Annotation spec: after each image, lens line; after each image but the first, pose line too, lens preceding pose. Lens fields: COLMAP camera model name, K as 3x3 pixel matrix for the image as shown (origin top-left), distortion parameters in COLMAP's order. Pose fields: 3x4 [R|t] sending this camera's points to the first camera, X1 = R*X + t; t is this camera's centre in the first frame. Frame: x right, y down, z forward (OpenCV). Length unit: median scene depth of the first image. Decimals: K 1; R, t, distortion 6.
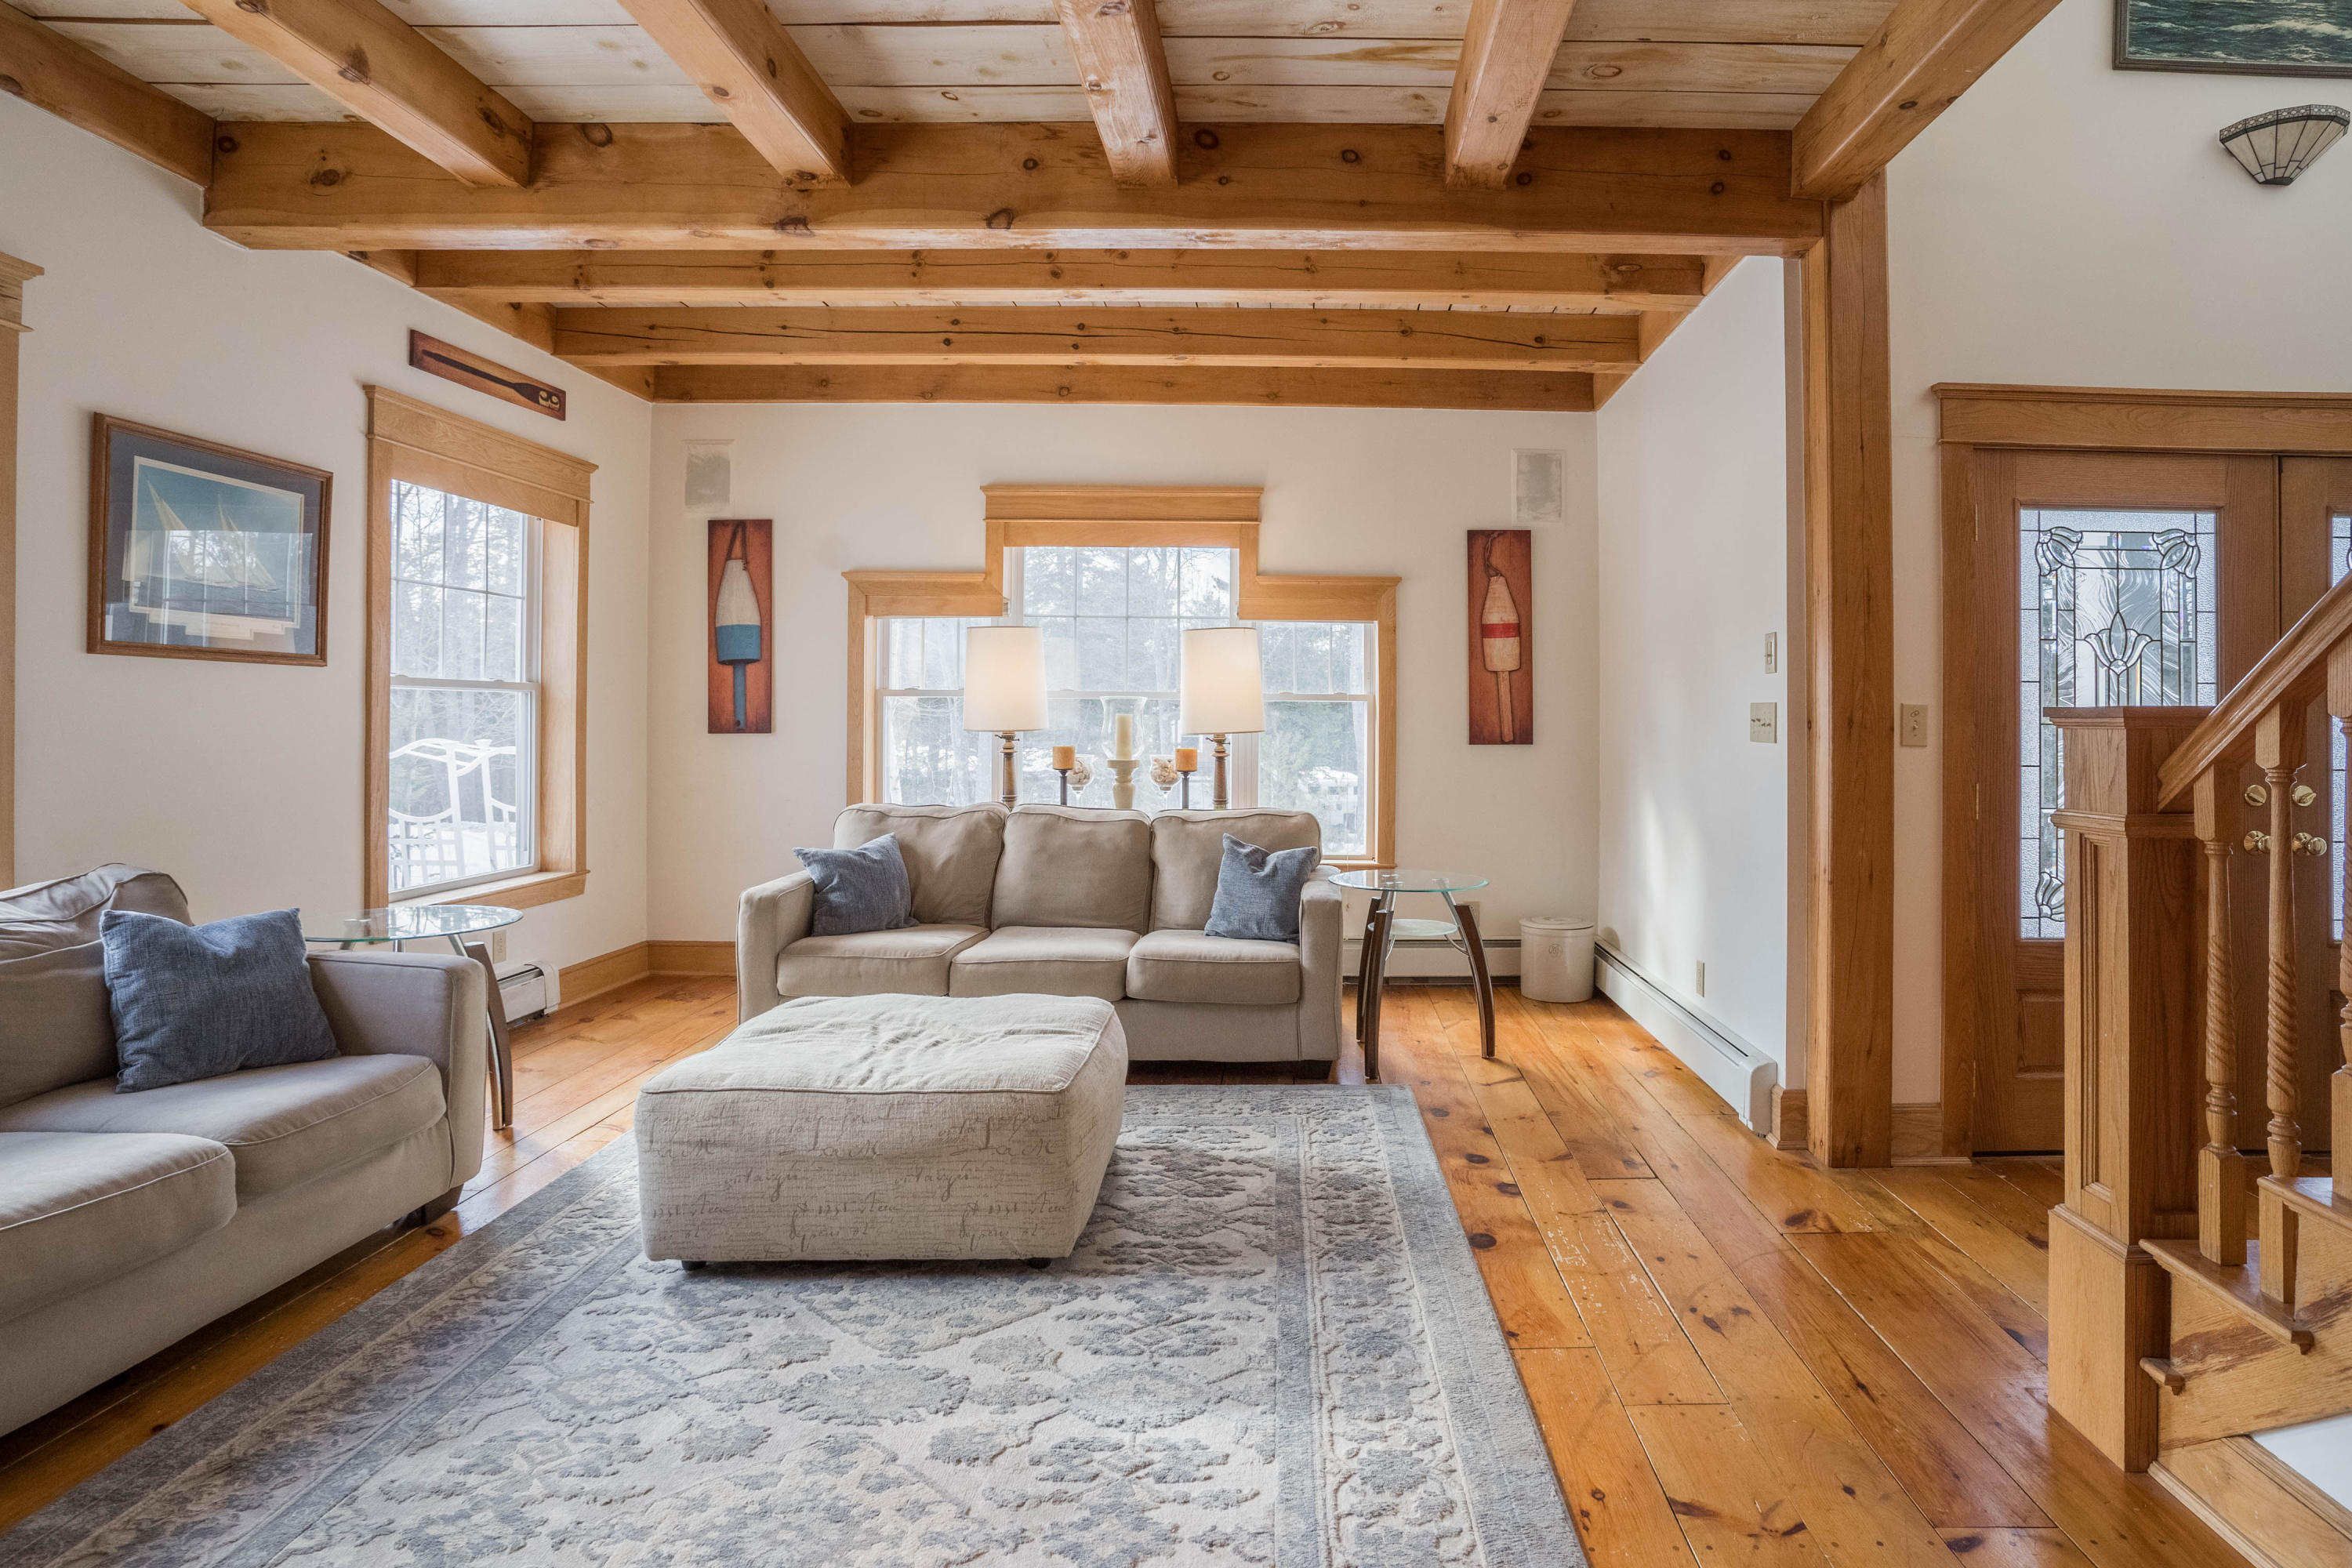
lens RADIAL K [[1293.6, 0, 1280.1], [0, 1293.6, 716.5], [0, 0, 1]] dist [-0.075644, 0.032728]
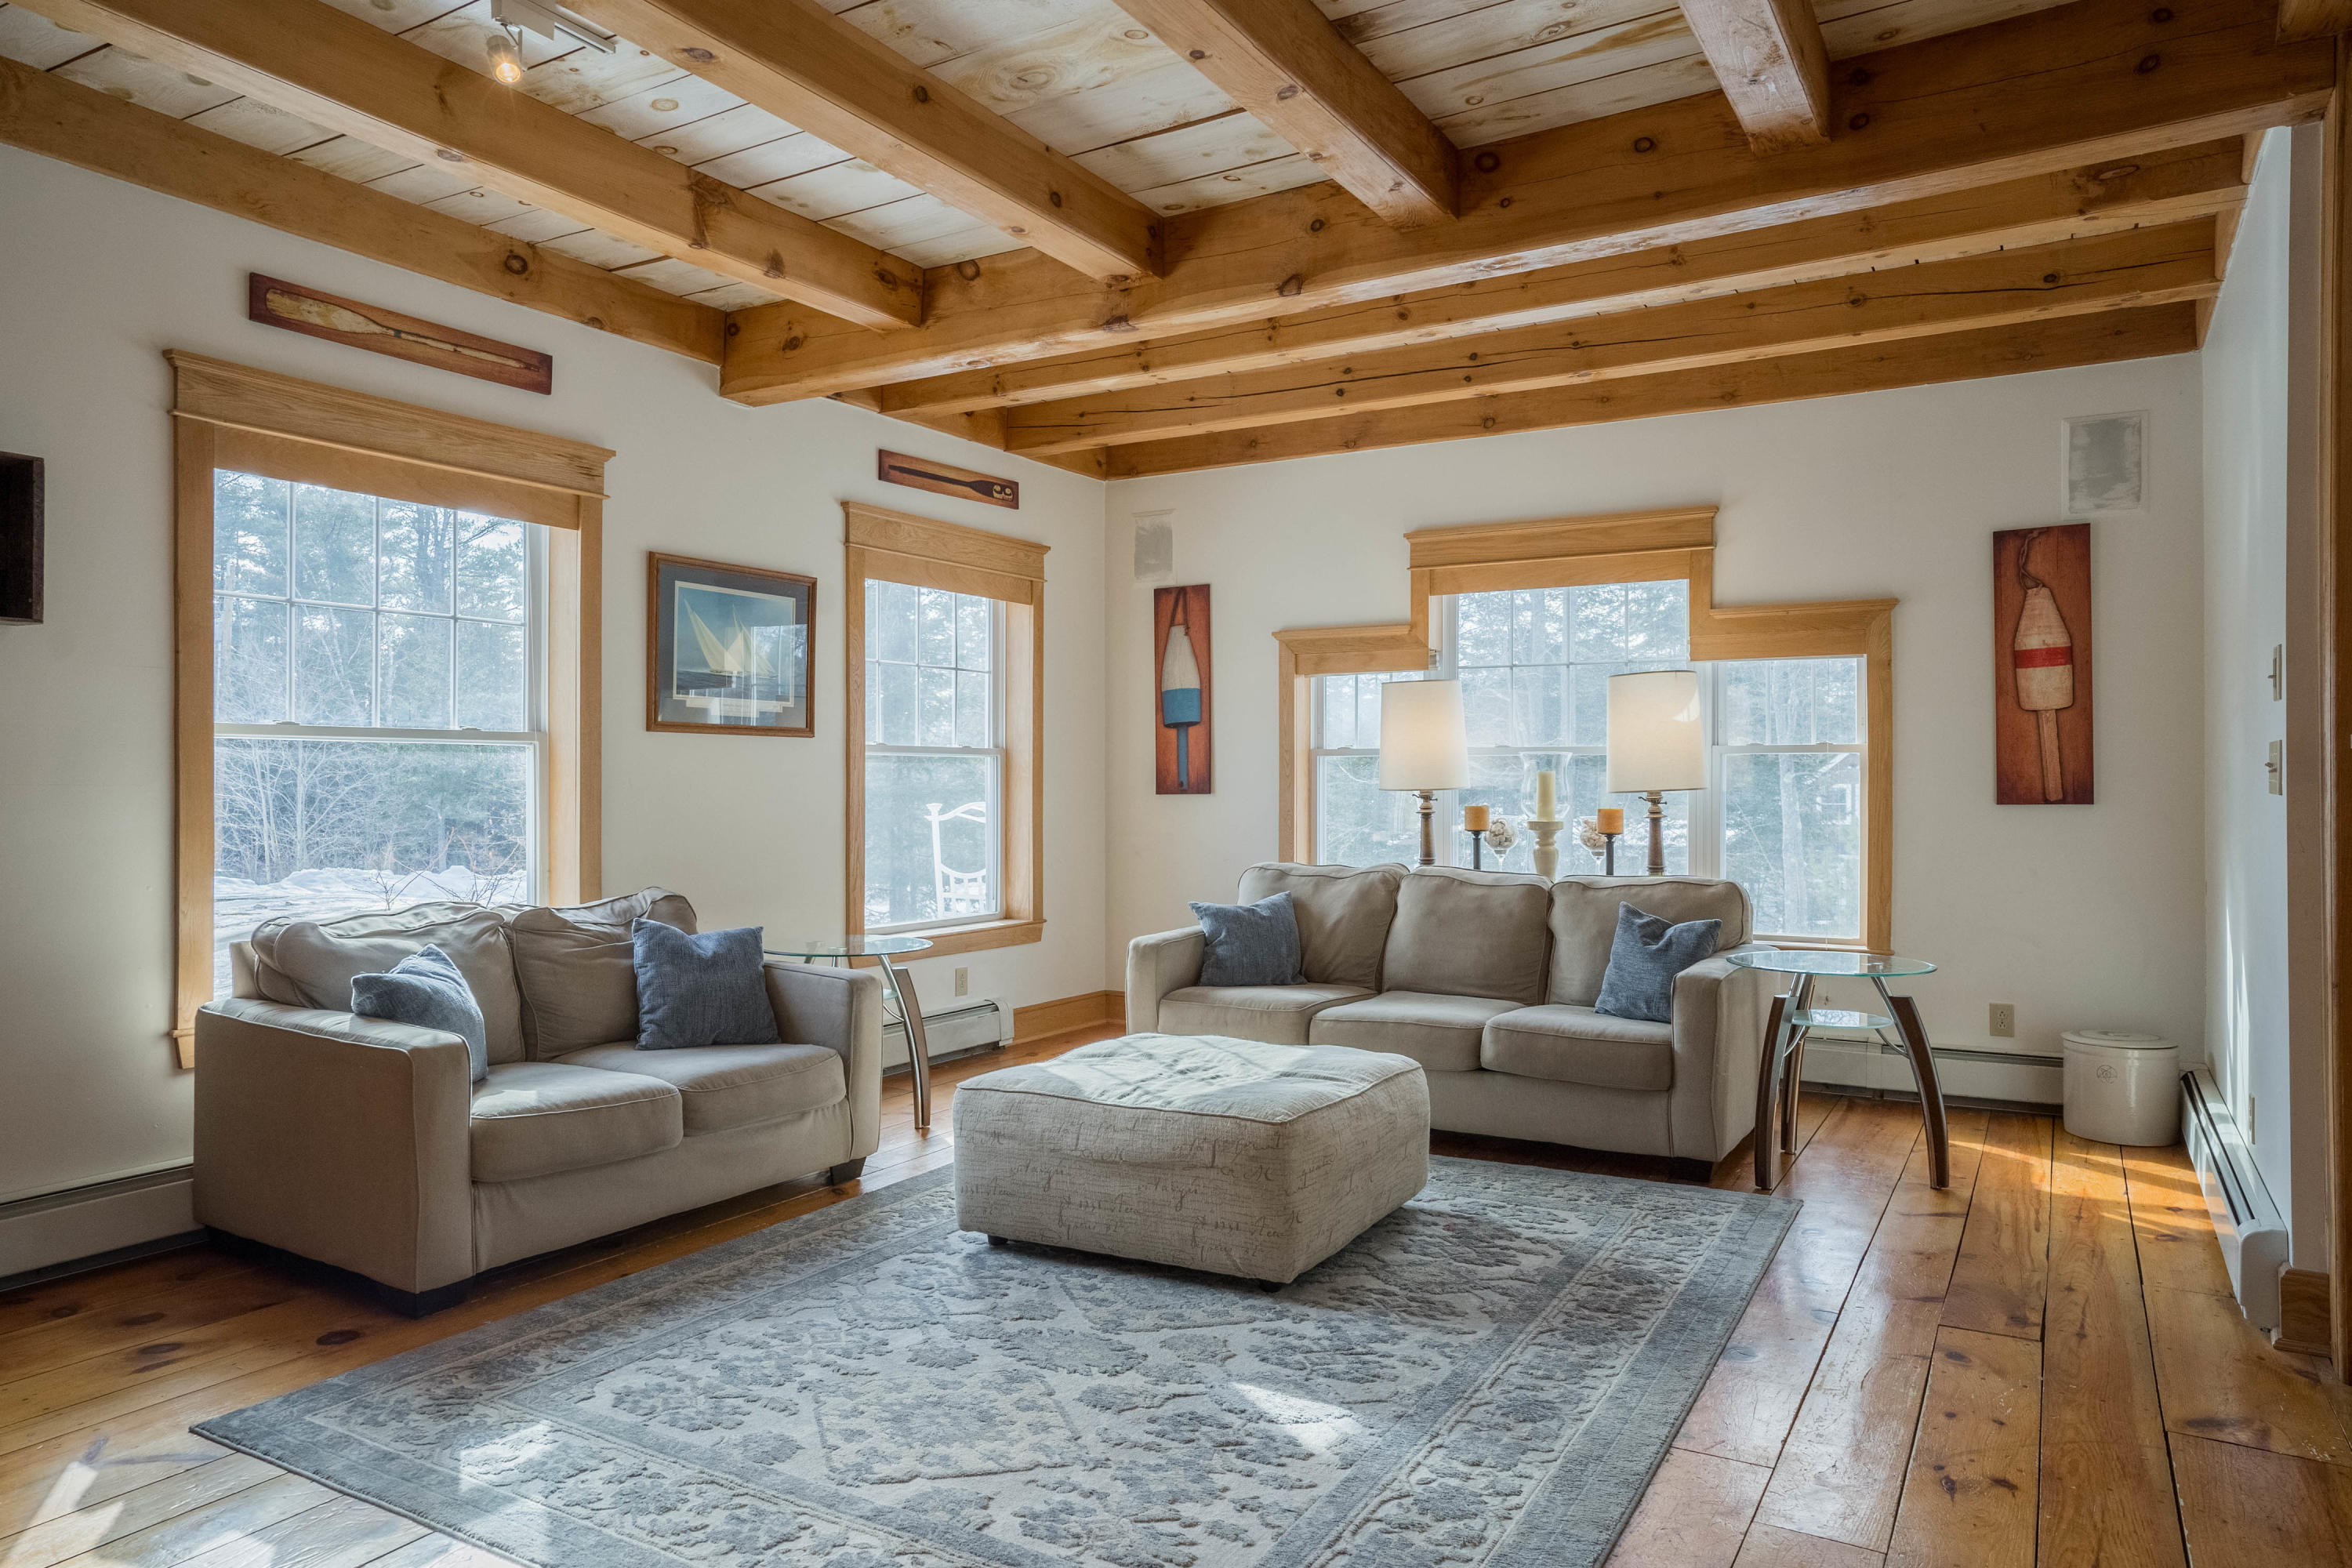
lens RADIAL K [[1508.5, 0, 1119.5], [0, 1508.5, 786.8], [0, 0, 1]] dist [-0.044158, 0.068593]
pose [[0.846358, -0.006354, -0.532576, 0.294539], [0.007683, 0.999970, 0.000279, 0.010650], [0.532558, -0.004328, 0.846382, -0.092468]]
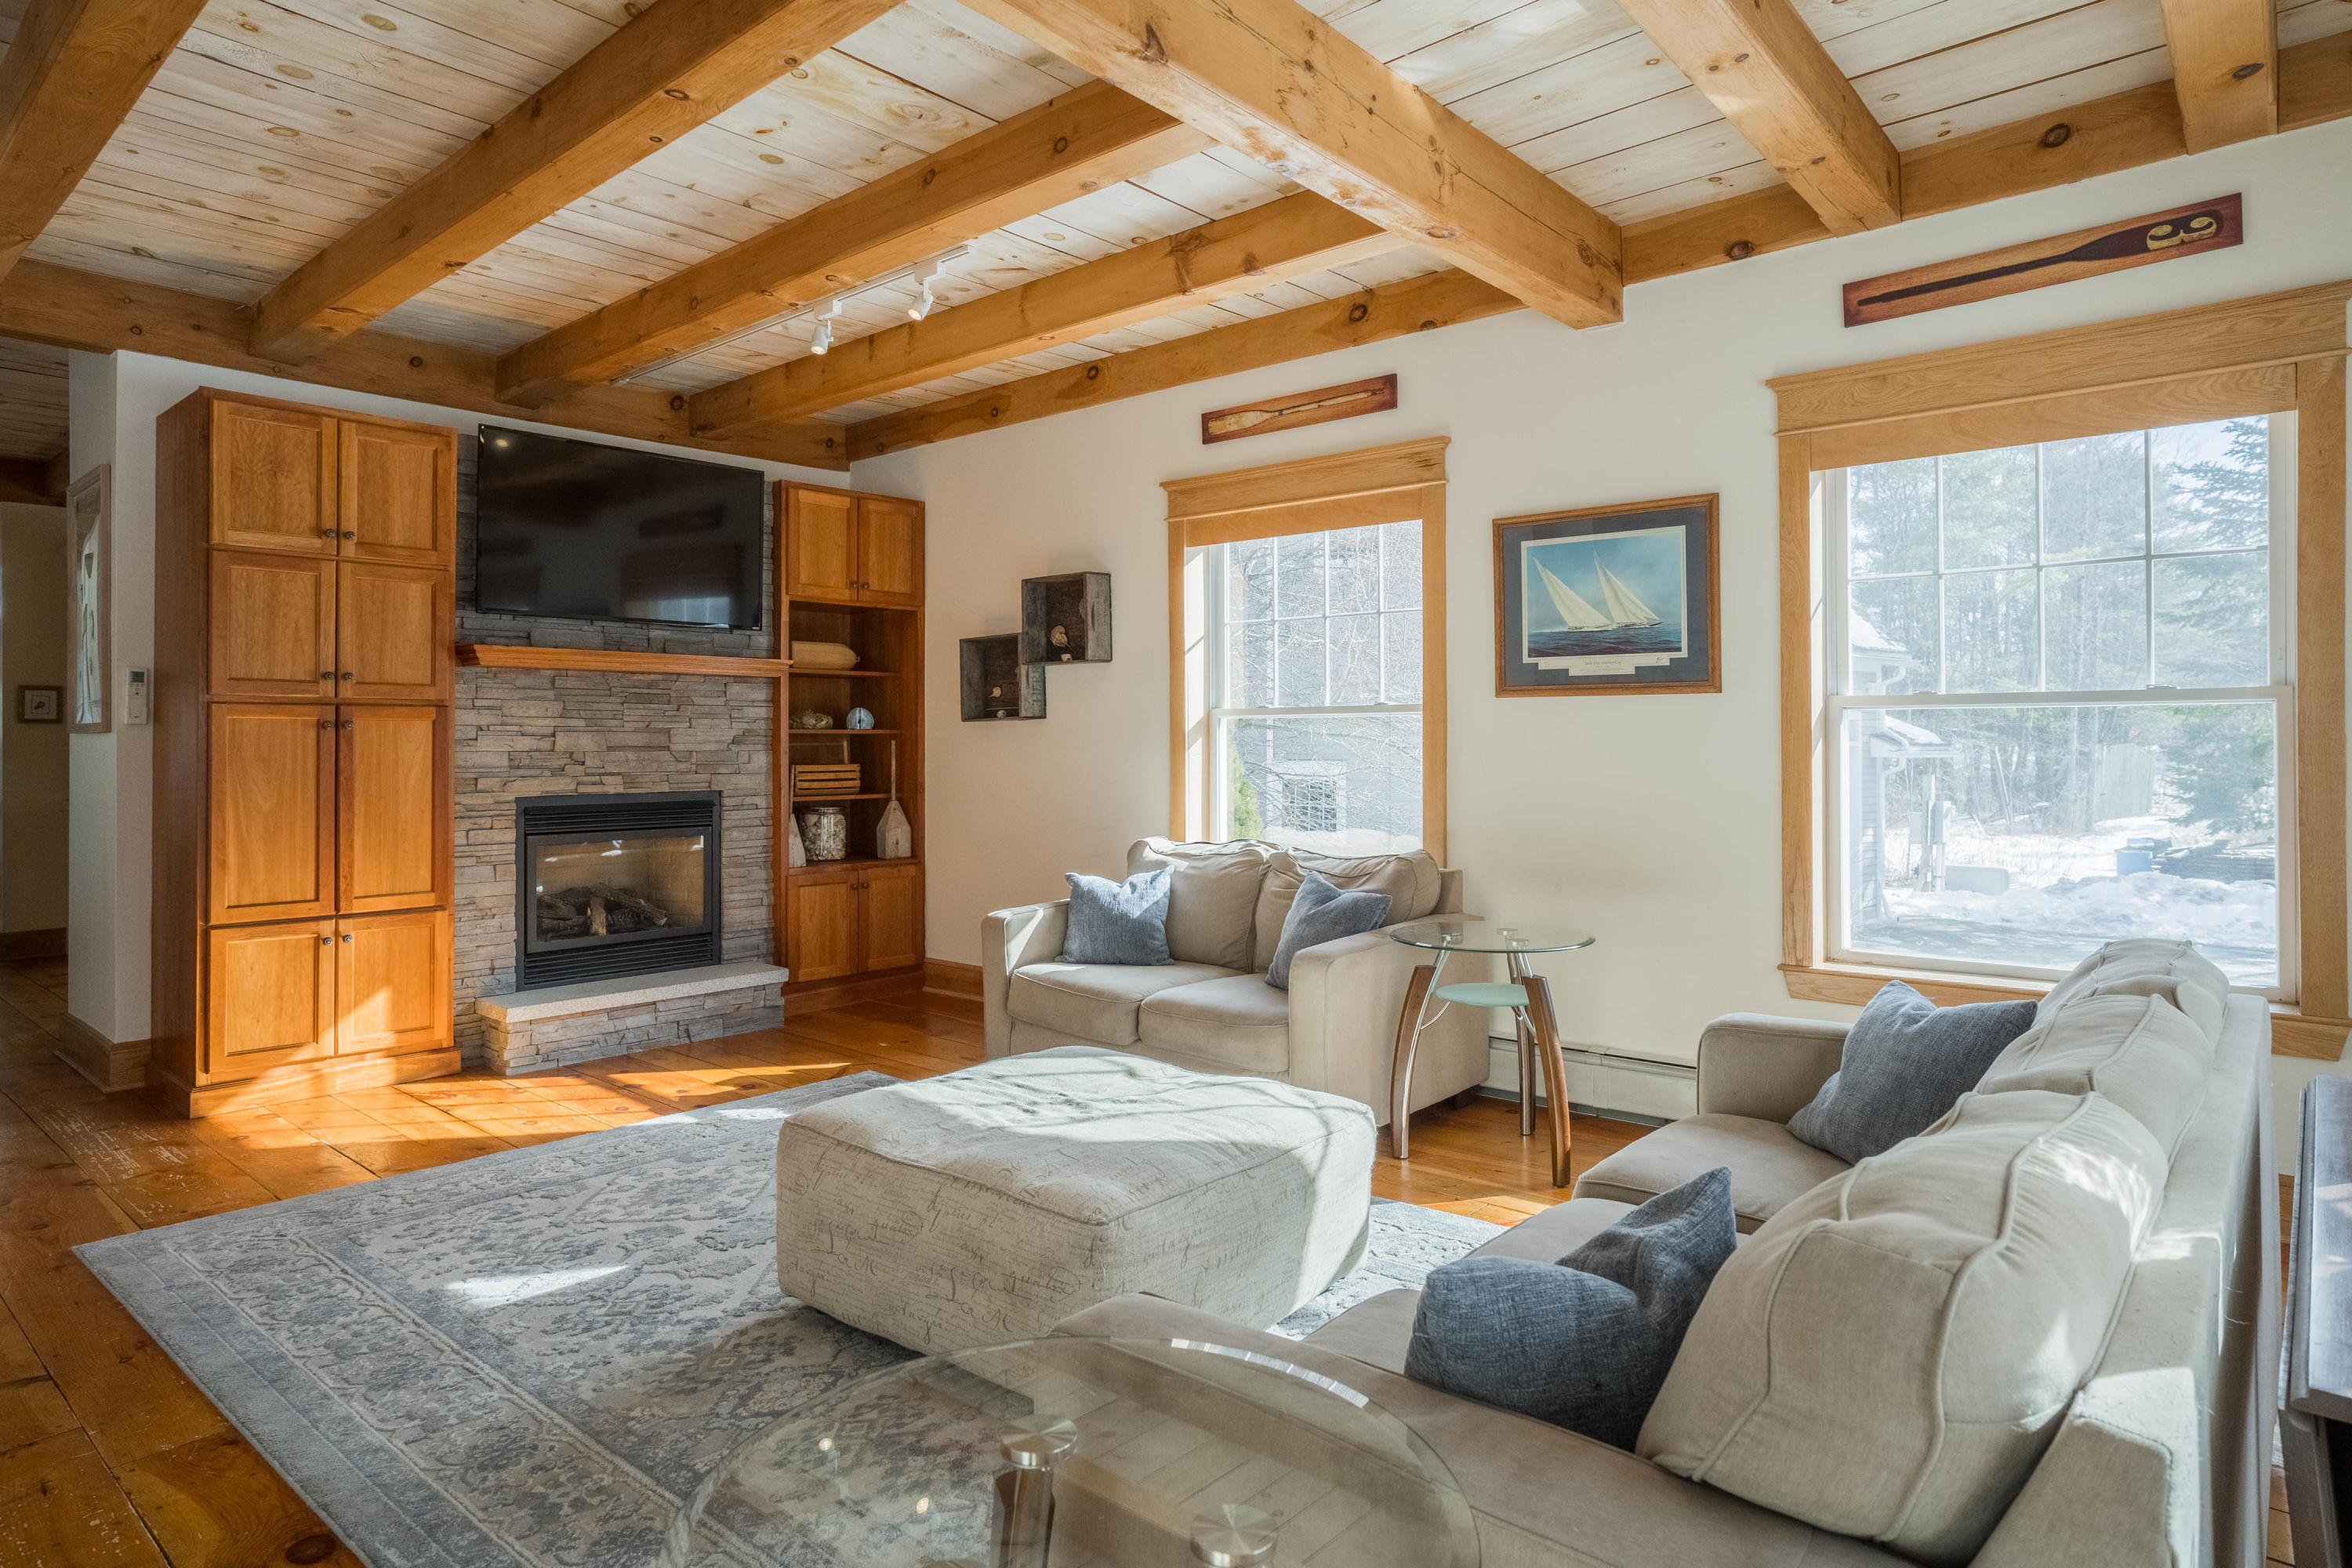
lens RADIAL K [[1339.0, 0, 1182.6], [0, 1339.0, 740.4], [0, 0, 1]] dist [-0.036314, 0.000293]
pose [[-0.647658, -0.016758, -0.761747, 0.317094], [-0.005287, 0.999833, -0.017501, 0.018946], [0.761913, -0.007307, -0.647638, 1.466119]]
